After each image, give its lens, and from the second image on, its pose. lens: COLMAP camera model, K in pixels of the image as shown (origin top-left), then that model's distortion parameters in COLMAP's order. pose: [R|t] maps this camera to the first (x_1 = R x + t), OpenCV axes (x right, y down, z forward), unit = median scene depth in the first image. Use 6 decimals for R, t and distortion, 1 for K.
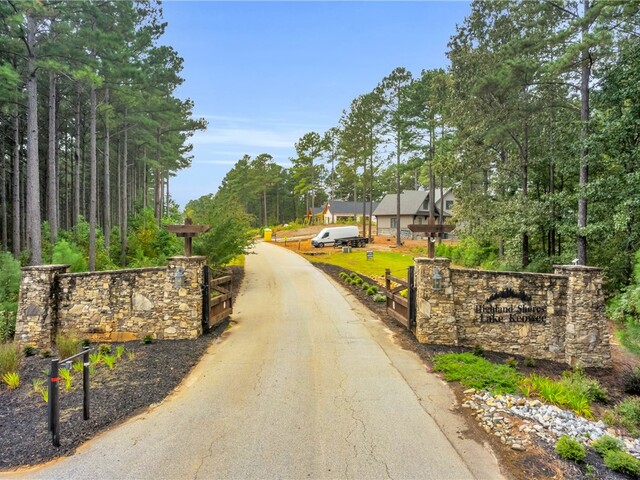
lens RADIAL K [[459.8, 0, 322.7], [0, 459.8, 241.0], [0, 0, 1]] dist [-0.078900, 0.066144]
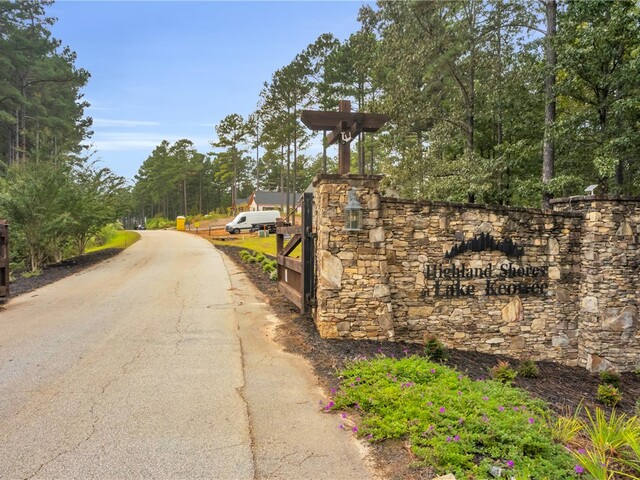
lens RADIAL K [[459.8, 0, 322.7], [0, 459.8, 241.0], [0, 0, 1]] dist [-0.078900, 0.066144]
pose [[0.989407, 0.000501, 0.145166, 0.137516], [-0.000761, 0.999998, 0.001736, 0.112073], [-0.145164, -0.001828, 0.989406, 0.485511]]
